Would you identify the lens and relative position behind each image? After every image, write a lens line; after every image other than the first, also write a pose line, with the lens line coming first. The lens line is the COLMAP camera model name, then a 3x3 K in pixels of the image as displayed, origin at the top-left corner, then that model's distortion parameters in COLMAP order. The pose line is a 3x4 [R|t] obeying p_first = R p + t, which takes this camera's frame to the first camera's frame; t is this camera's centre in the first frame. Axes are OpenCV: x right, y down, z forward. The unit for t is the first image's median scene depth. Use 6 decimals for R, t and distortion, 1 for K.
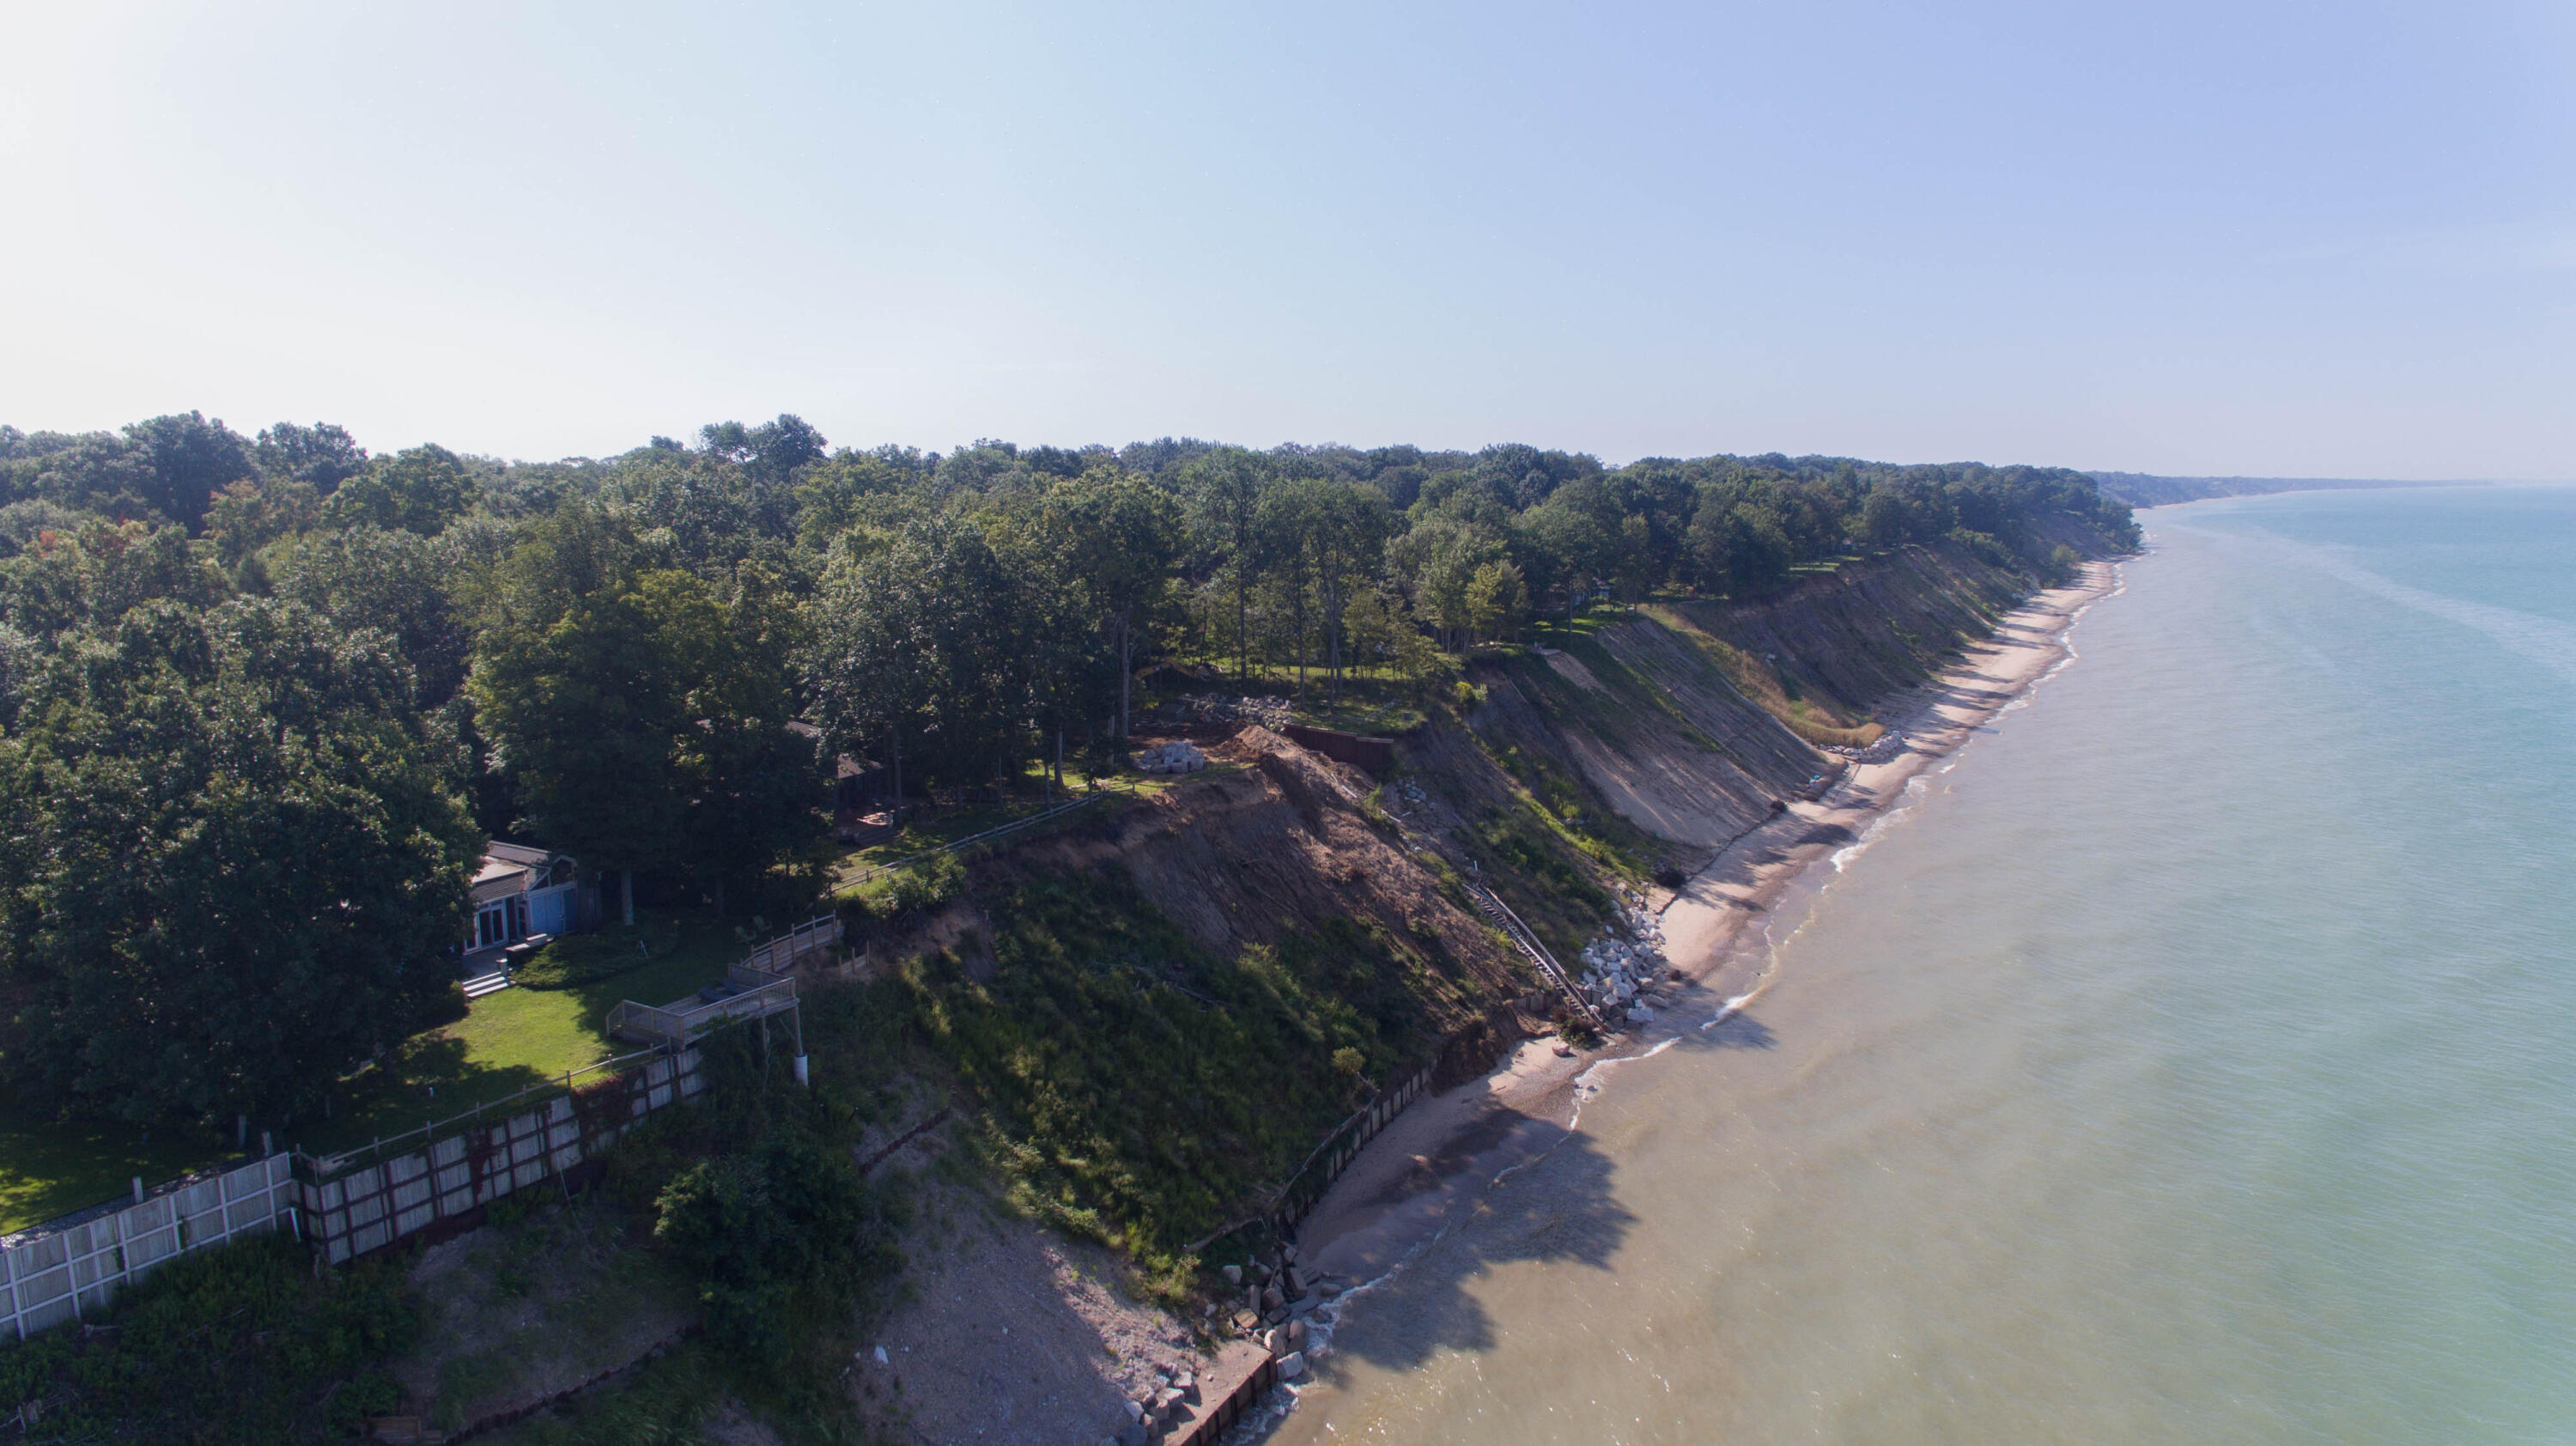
lens RADIAL K [[1524.0, 0, 1290.4], [0, 1524.0, 678.3], [0, 0, 1]] dist [0.018402, -0.026185]
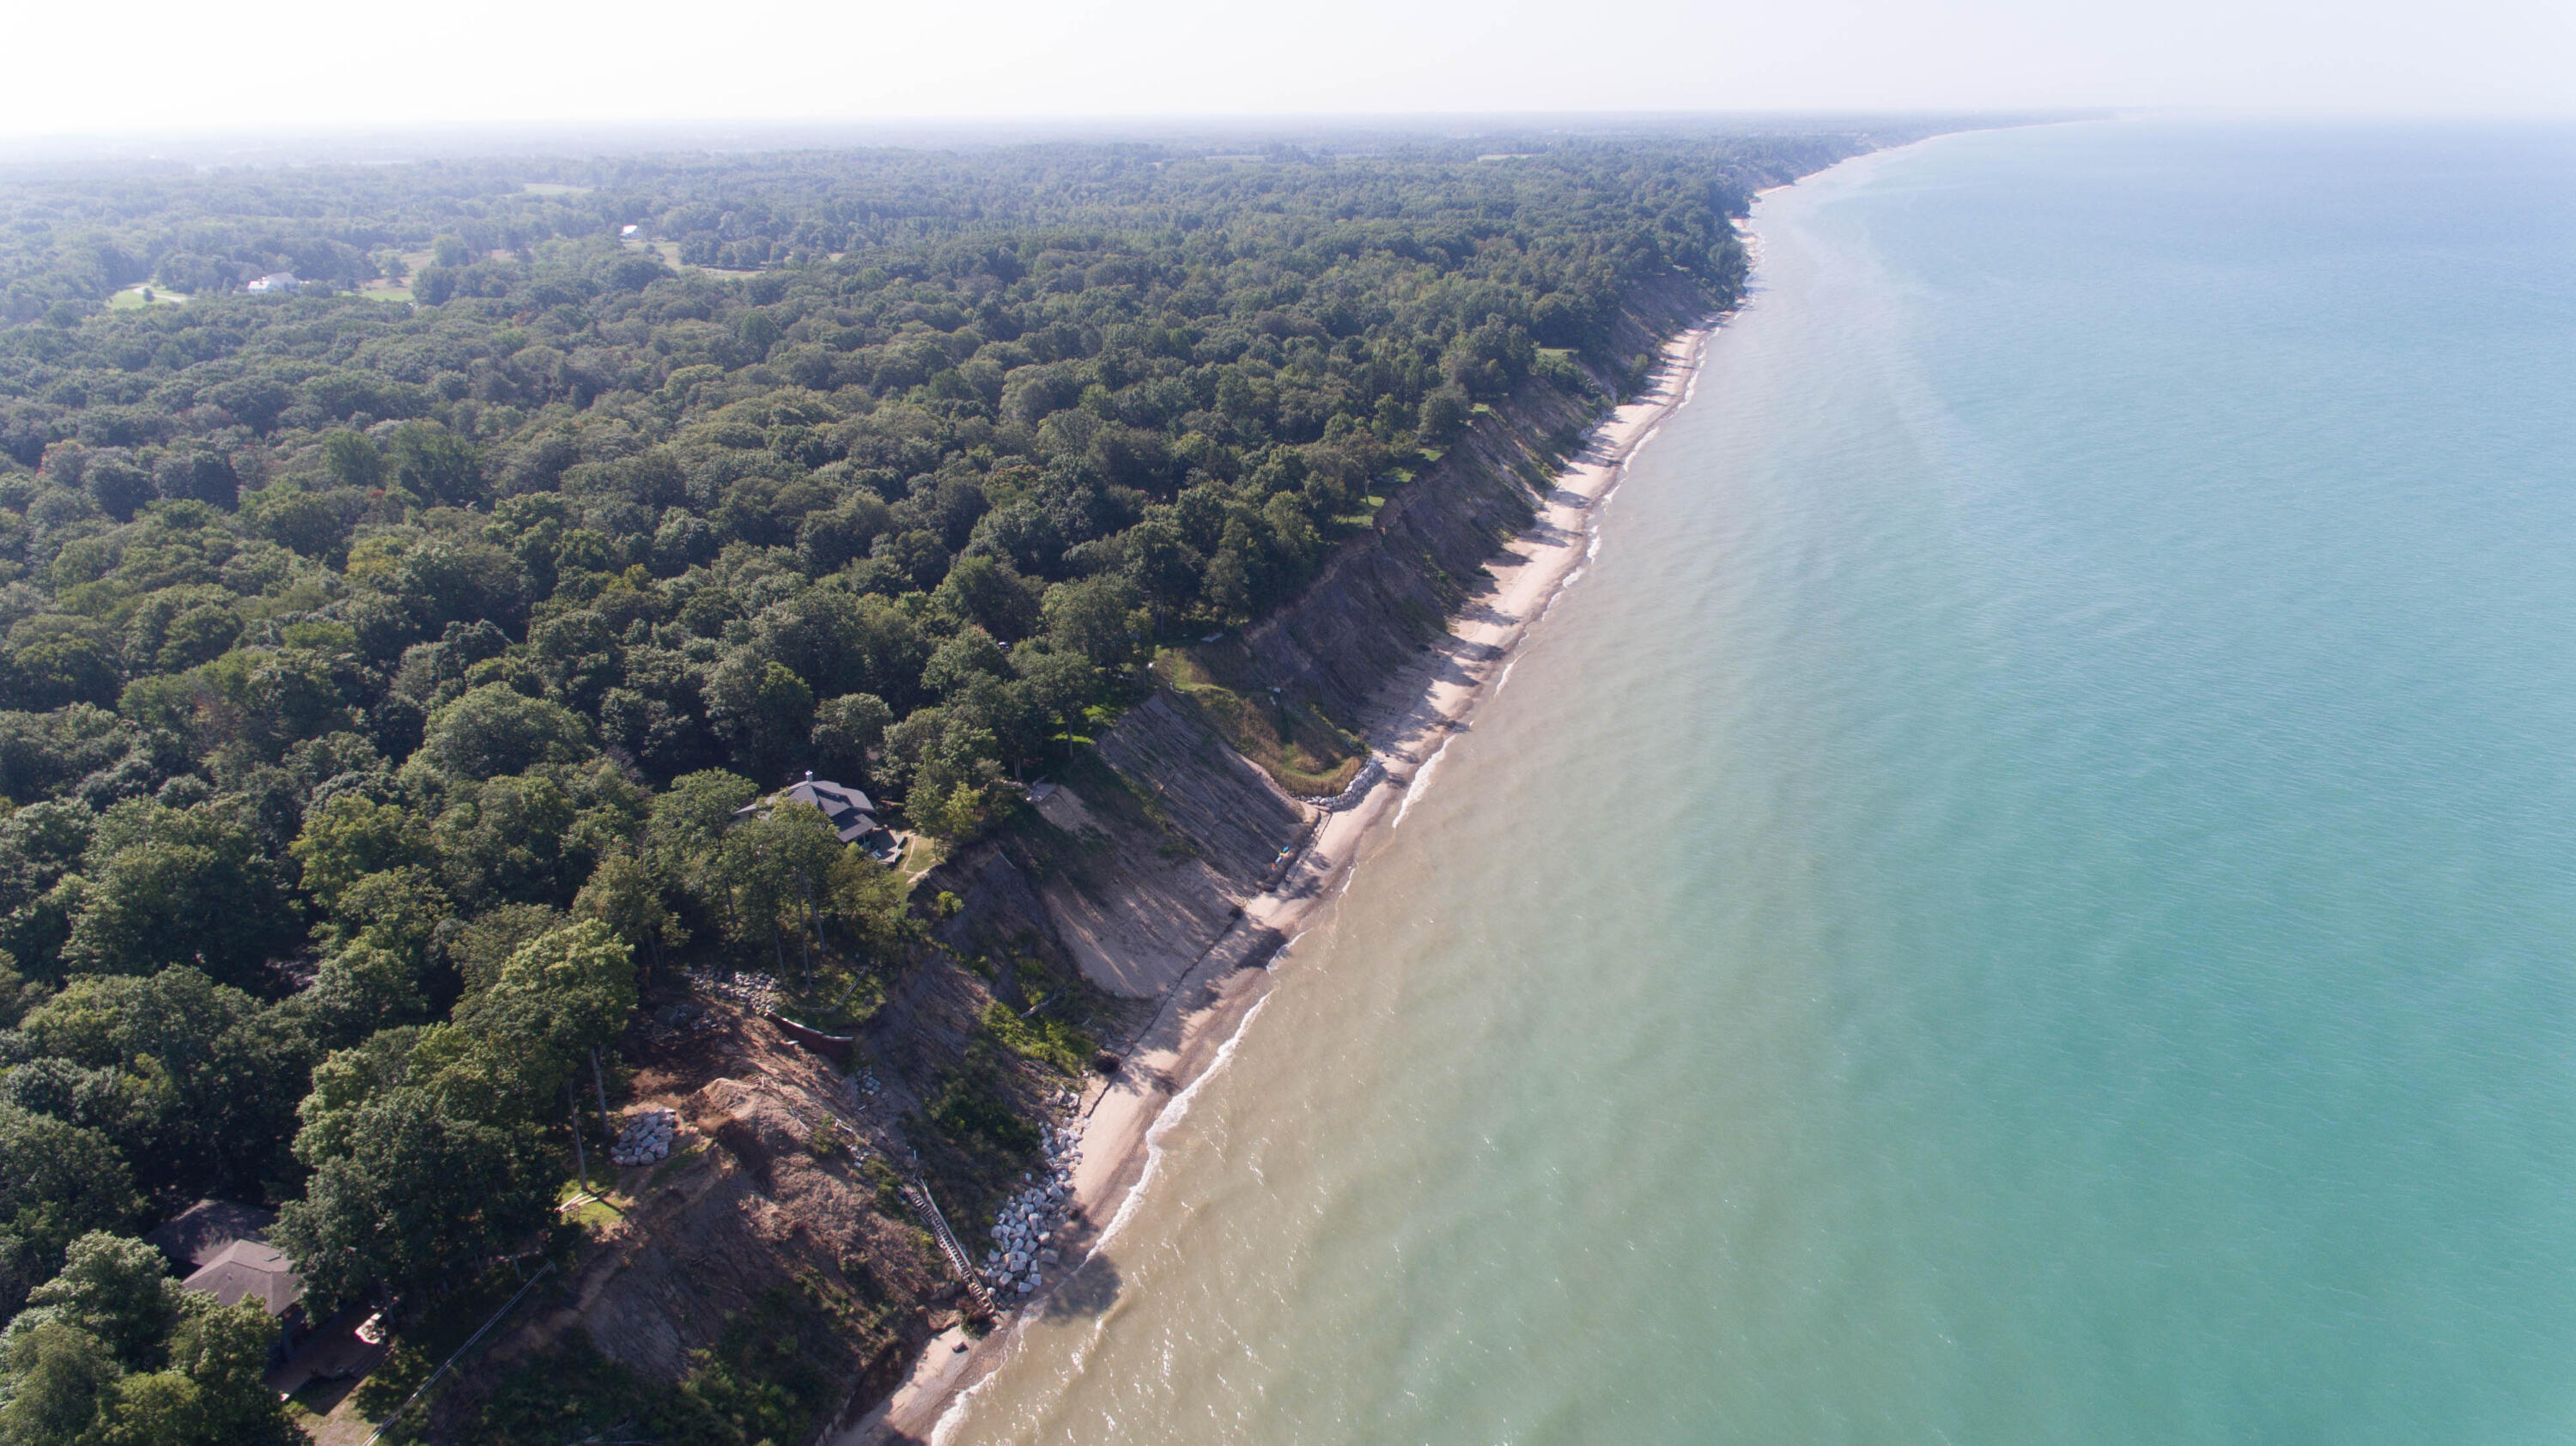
lens RADIAL K [[1524.0, 0, 1290.4], [0, 1524.0, 678.3], [0, 0, 1]] dist [0.018402, -0.026185]
pose [[0.981788, -0.068417, 0.177233, 0.177808], [0.025324, 0.971708, 0.234825, -0.430464], [-0.188285, -0.226060, 0.955744, -0.150842]]
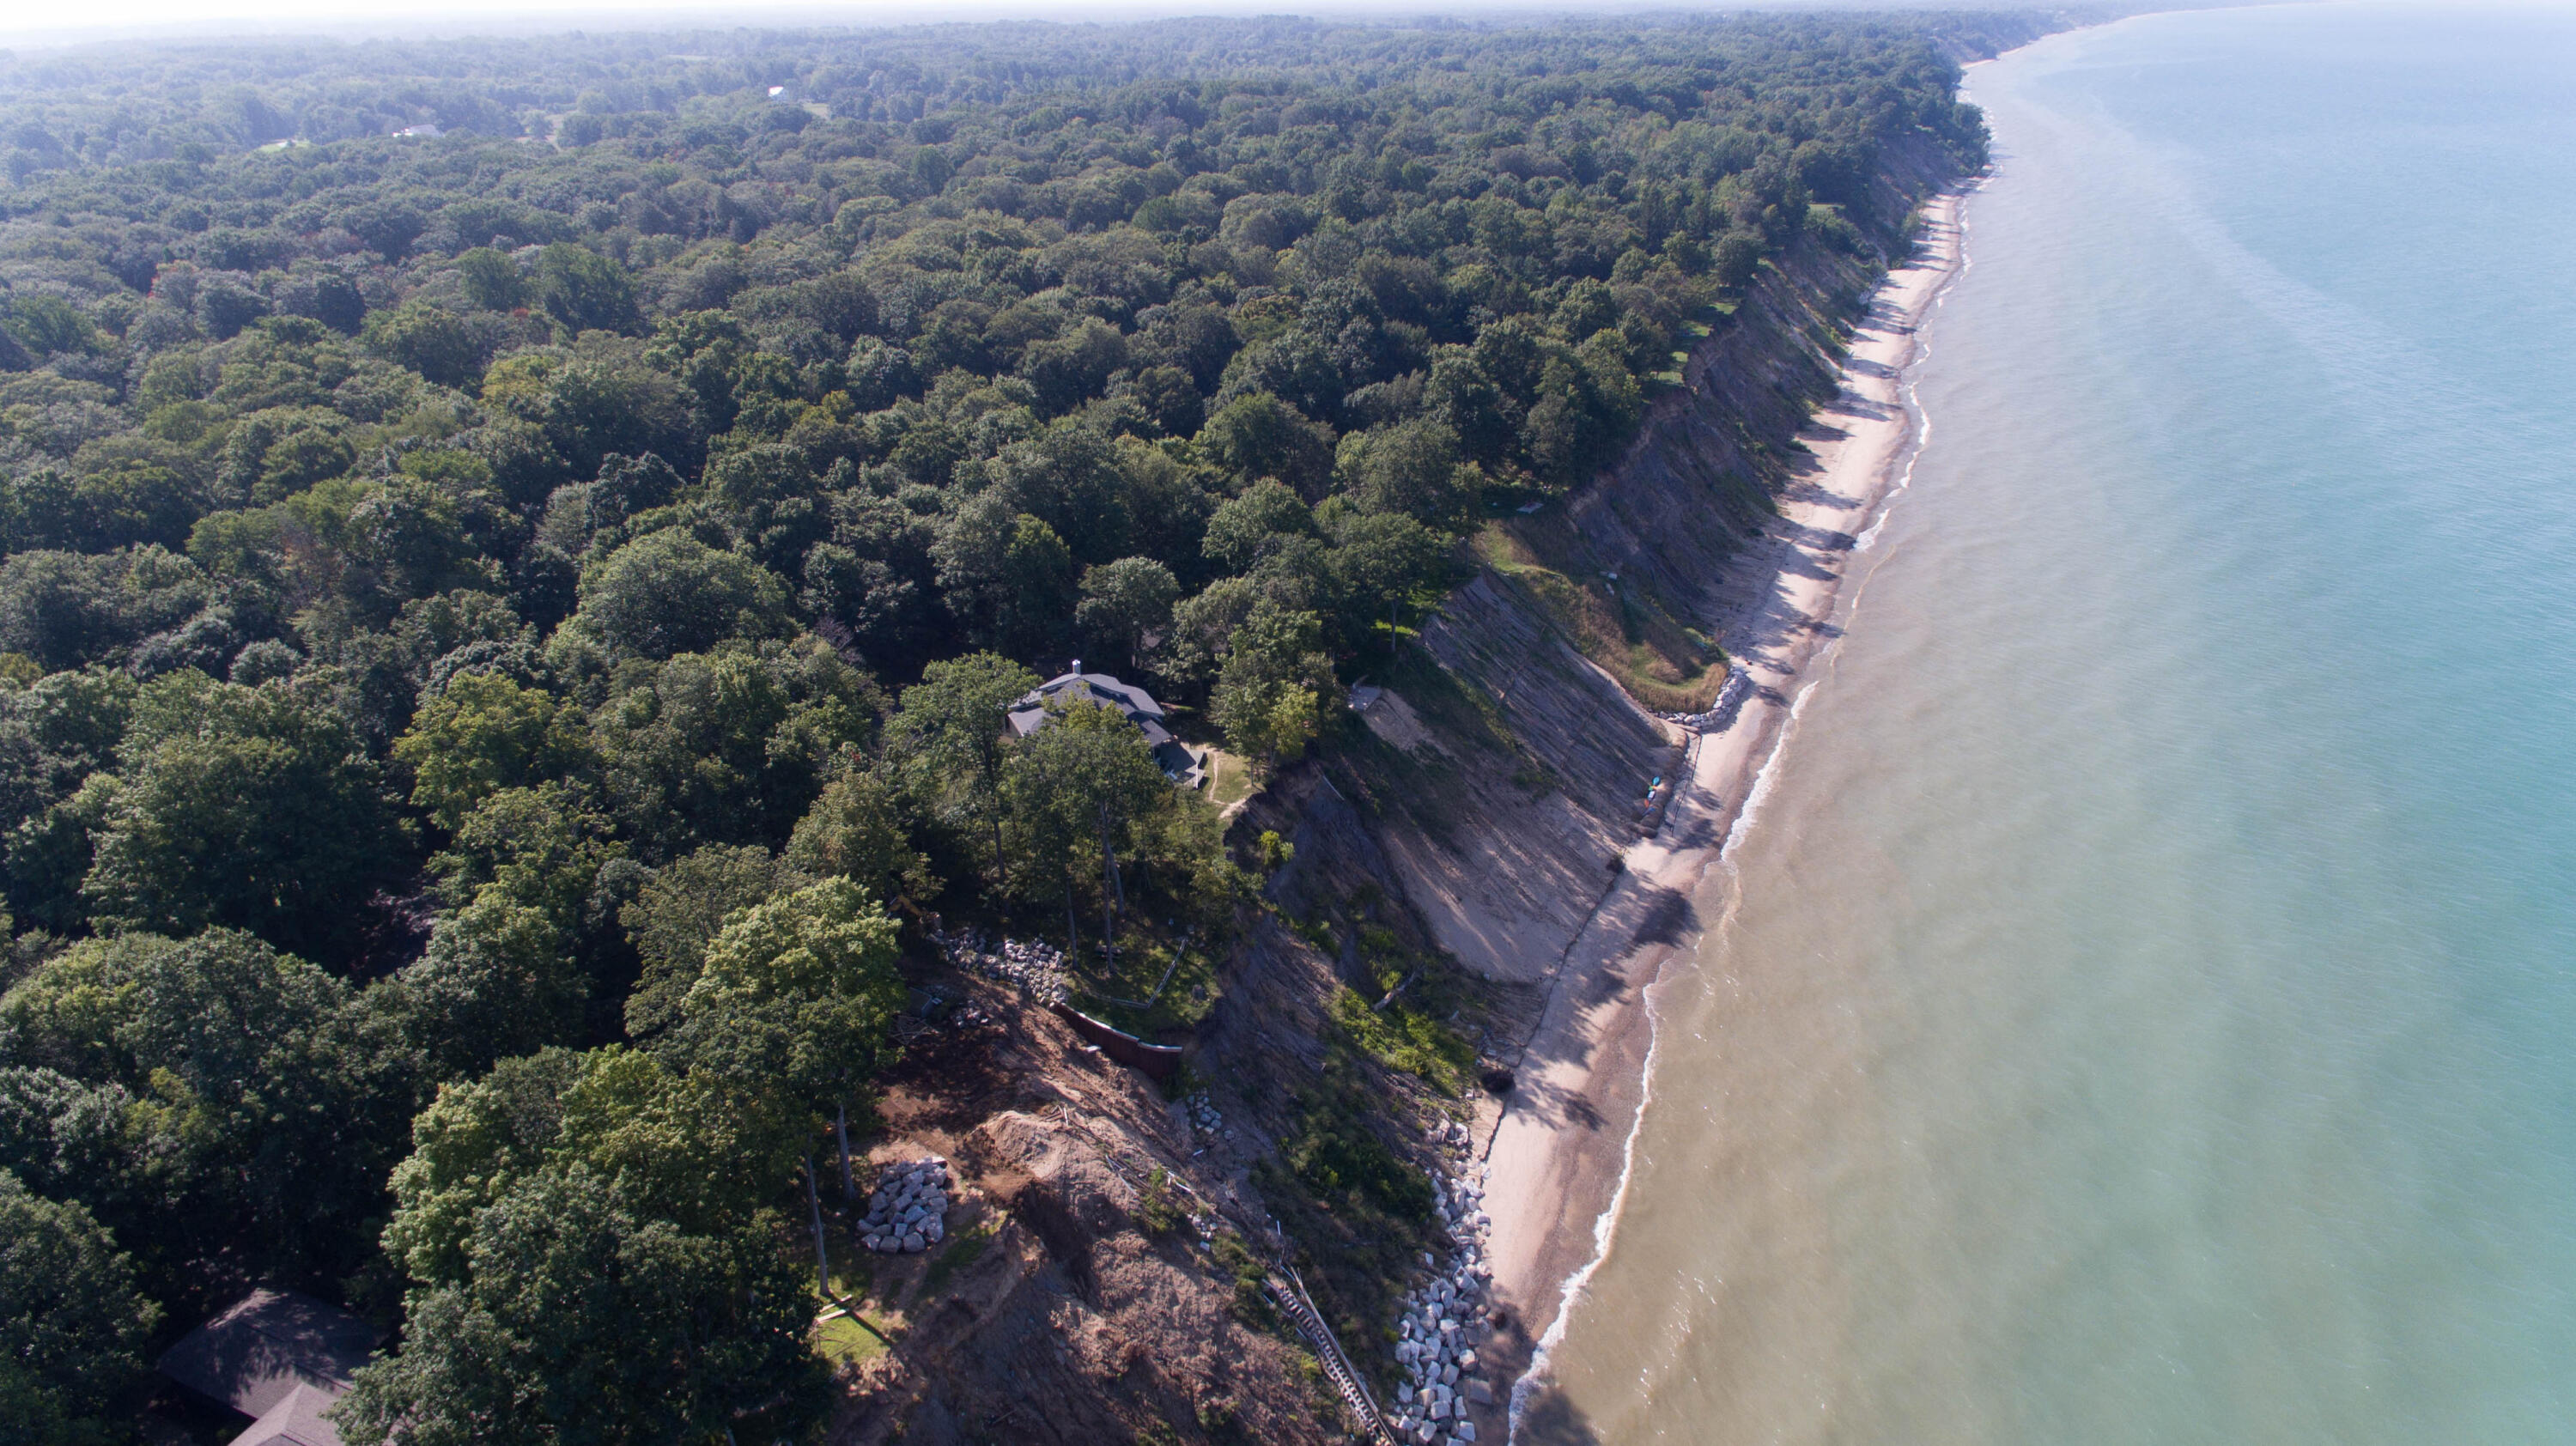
lens RADIAL K [[1524.0, 0, 1290.4], [0, 1524.0, 678.3], [0, 0, 1]] dist [0.018402, -0.026185]
pose [[0.993798, -0.049323, 0.099662, 0.043584], [0.018010, 0.955809, 0.293435, -0.332358], [-0.109731, -0.289820, 0.950770, 0.201251]]
